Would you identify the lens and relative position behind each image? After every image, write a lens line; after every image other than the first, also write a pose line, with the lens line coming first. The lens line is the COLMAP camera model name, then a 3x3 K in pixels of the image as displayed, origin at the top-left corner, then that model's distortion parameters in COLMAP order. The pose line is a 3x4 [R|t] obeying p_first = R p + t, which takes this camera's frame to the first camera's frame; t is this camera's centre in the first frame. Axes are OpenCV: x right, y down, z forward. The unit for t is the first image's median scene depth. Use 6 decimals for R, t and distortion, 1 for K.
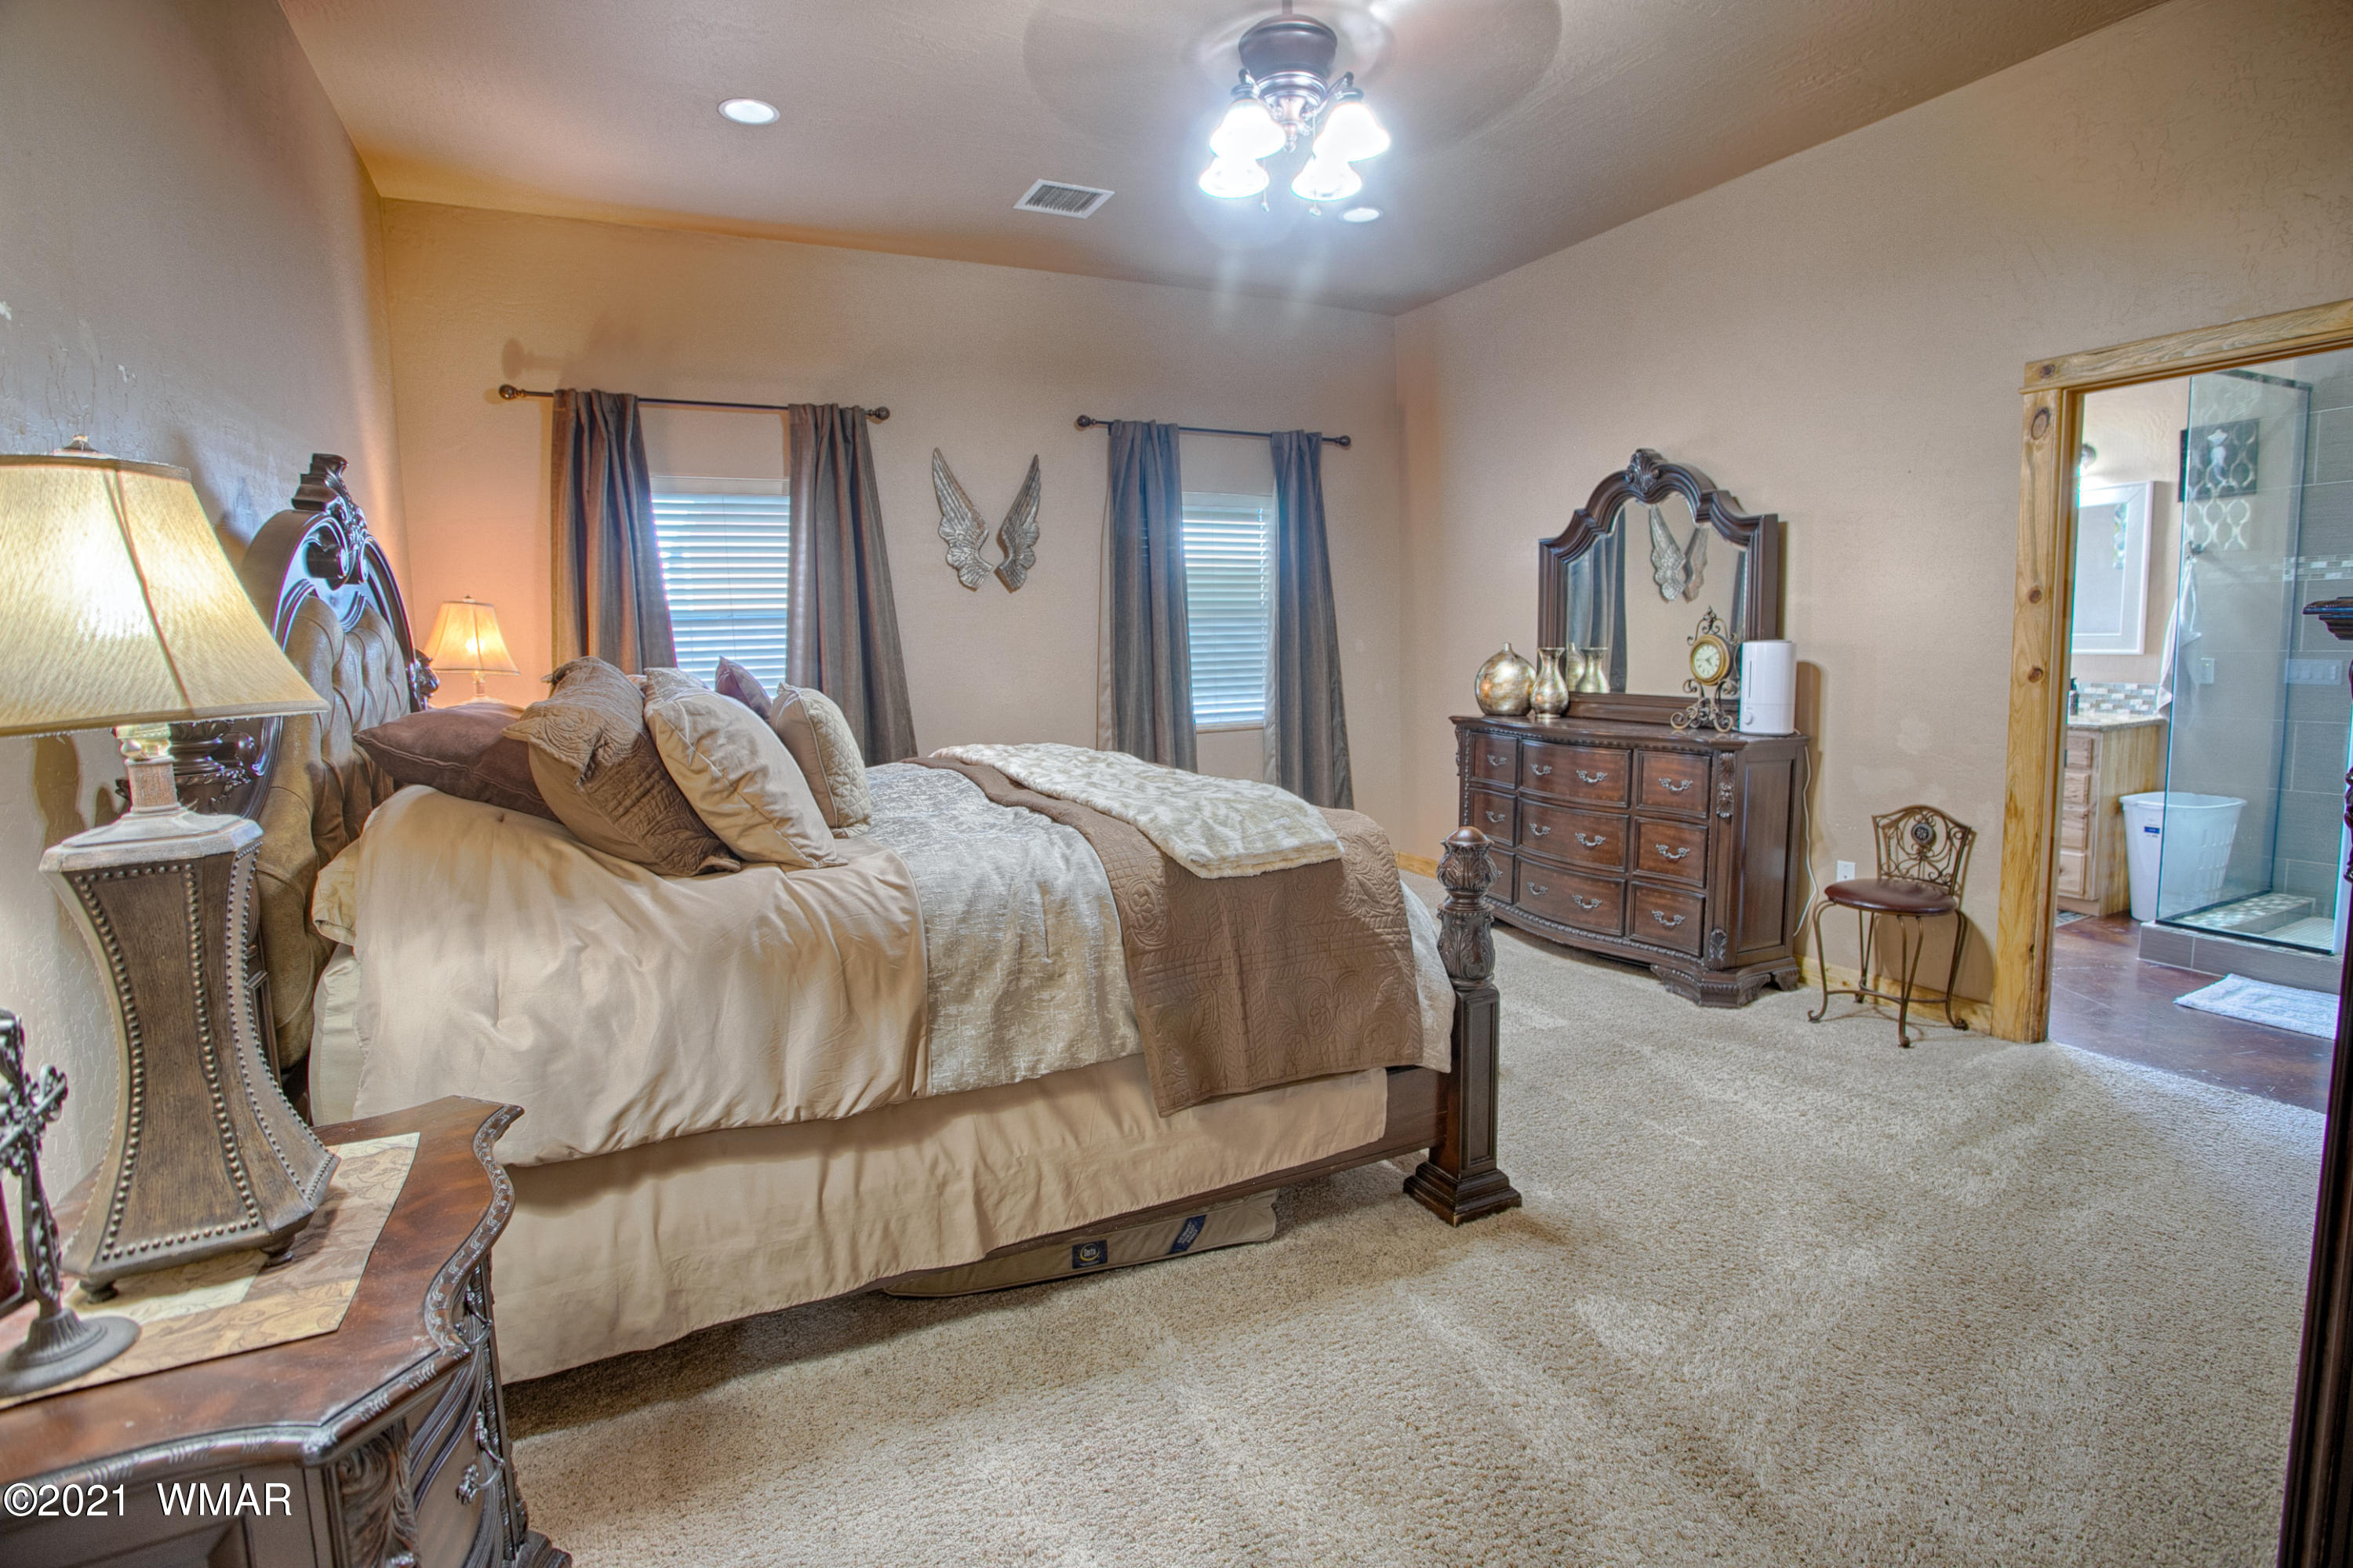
lens RADIAL K [[1145.4, 0, 1174.5], [0, 1145.4, 747.3], [0, 0, 1]] dist [-0.067509, 0.026720]
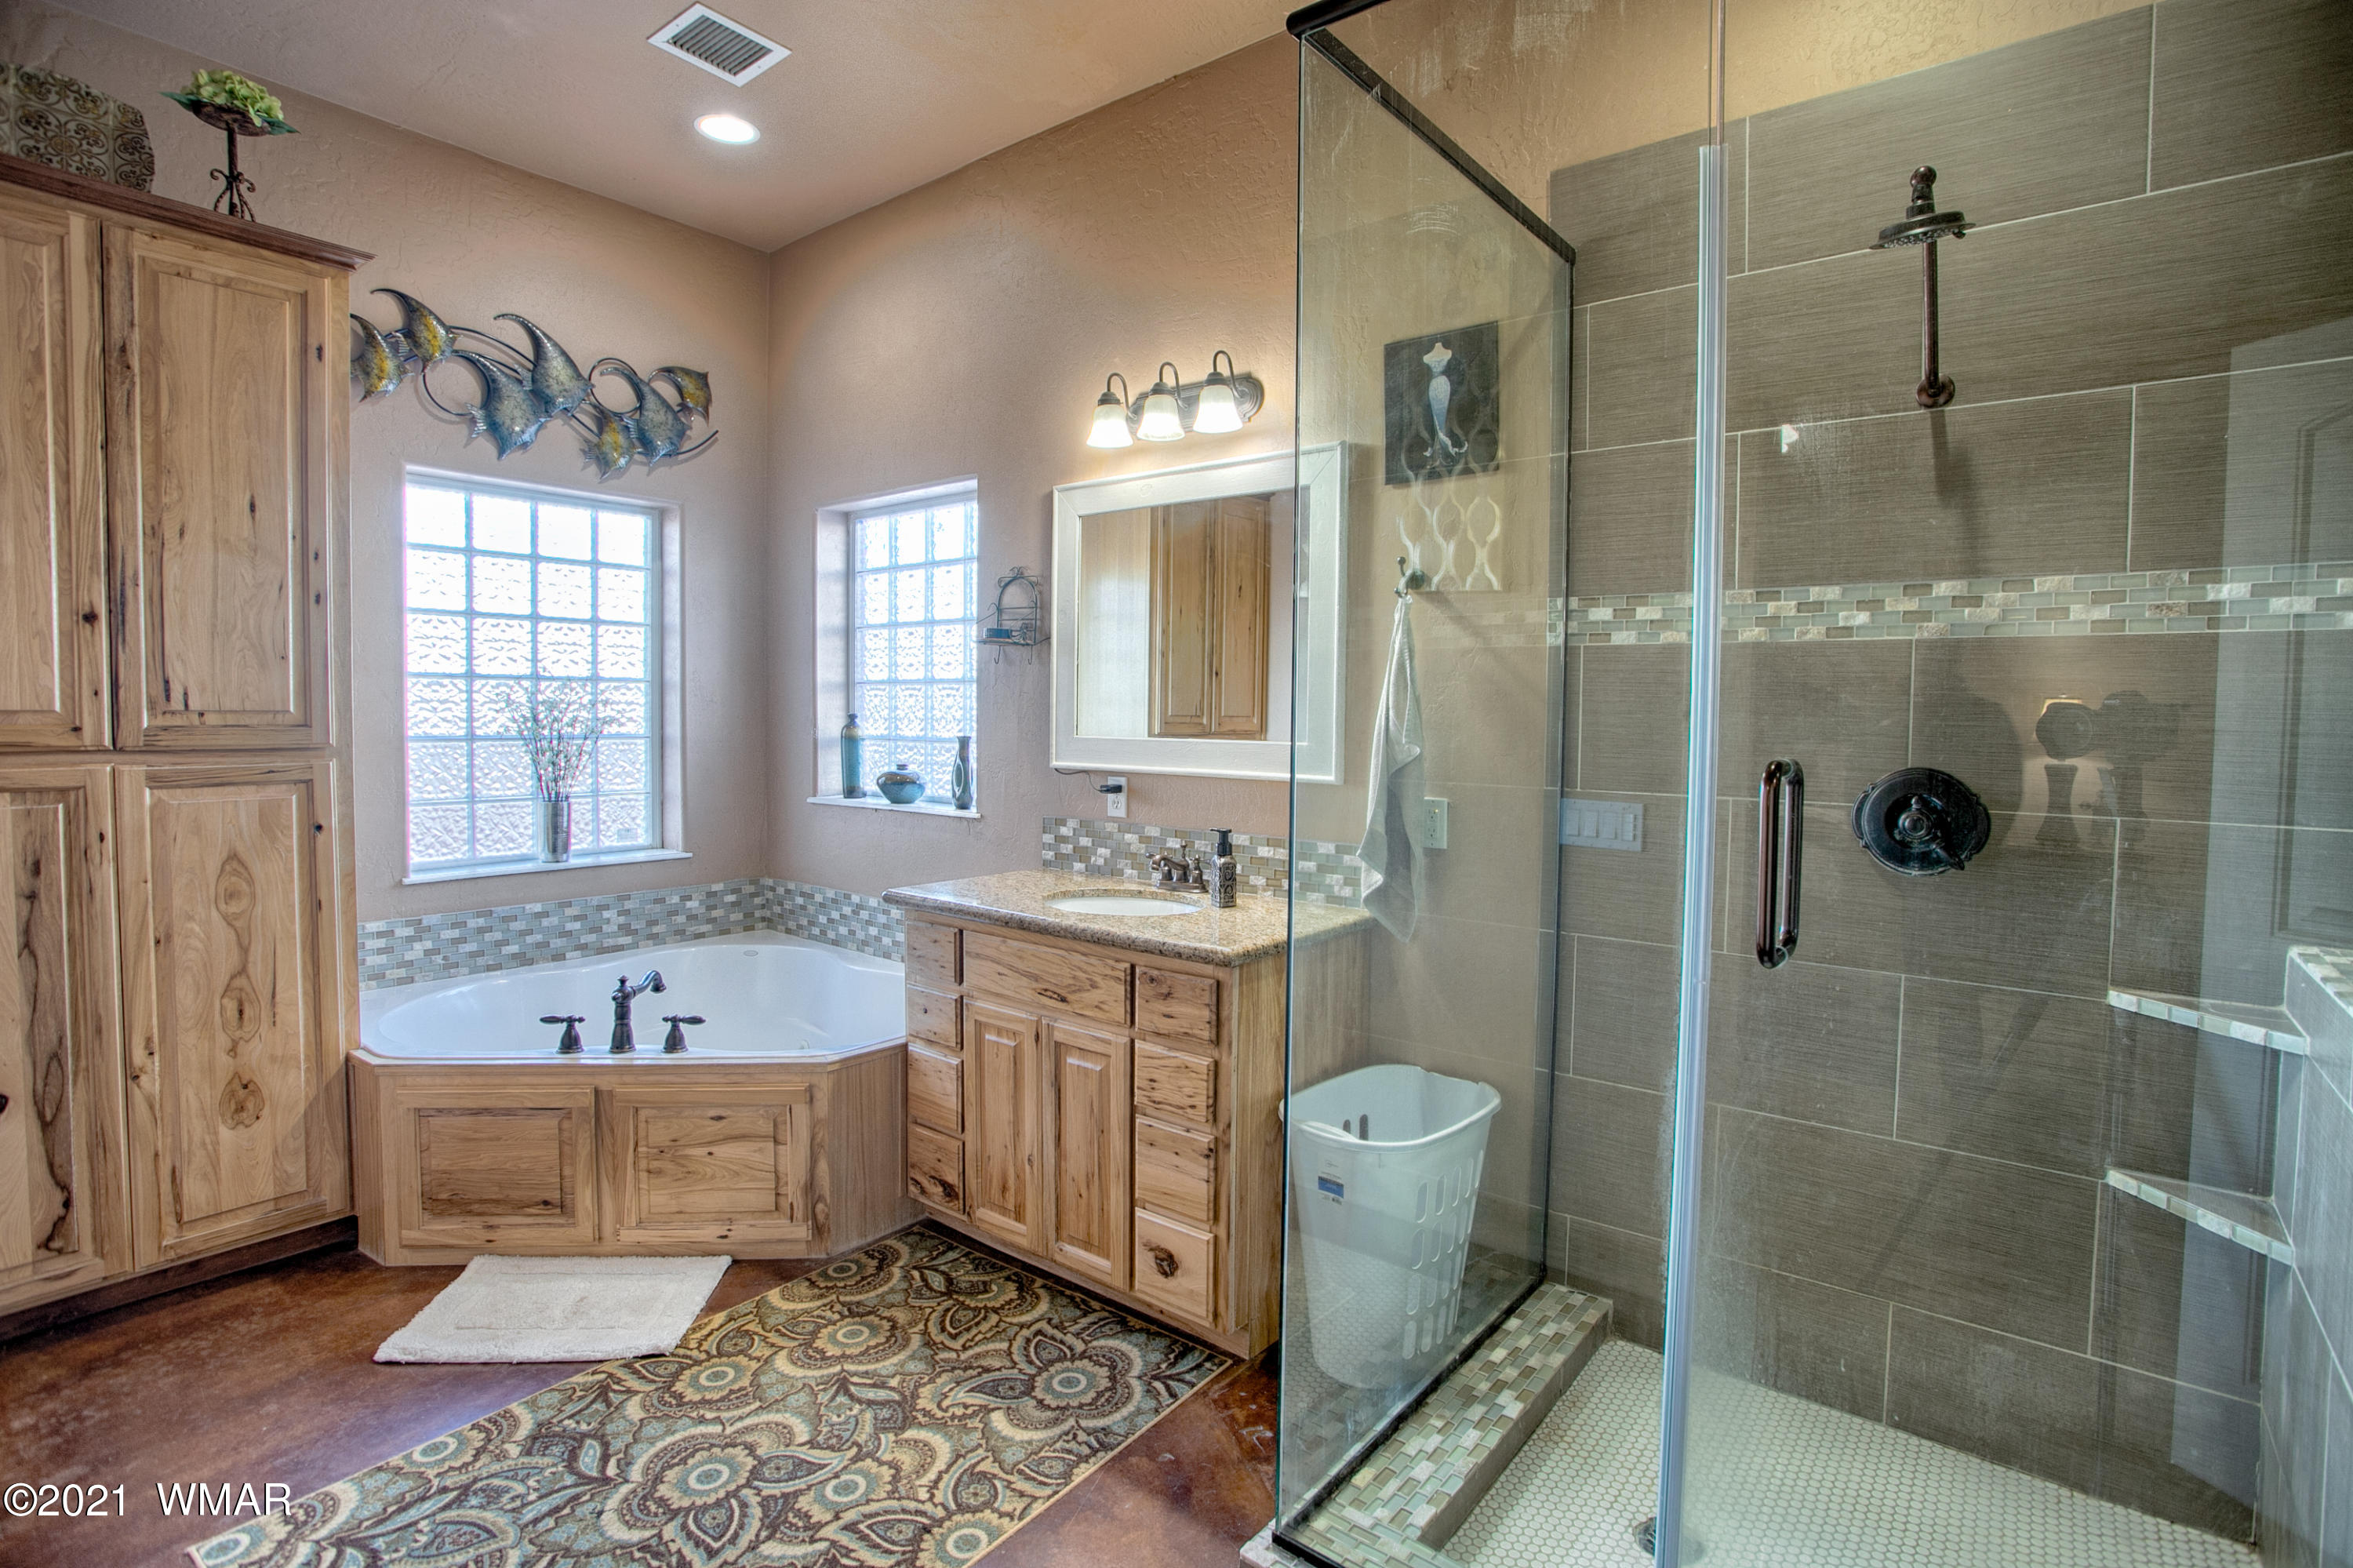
lens RADIAL K [[1145.4, 0, 1174.5], [0, 1145.4, 747.3], [0, 0, 1]] dist [-0.067509, 0.026720]
pose [[0.906202, 0.026925, 0.421986, 0.616123], [0.005443, 0.997145, -0.075313, -0.065820], [-0.422809, 0.070546, 0.903469, 0.586613]]
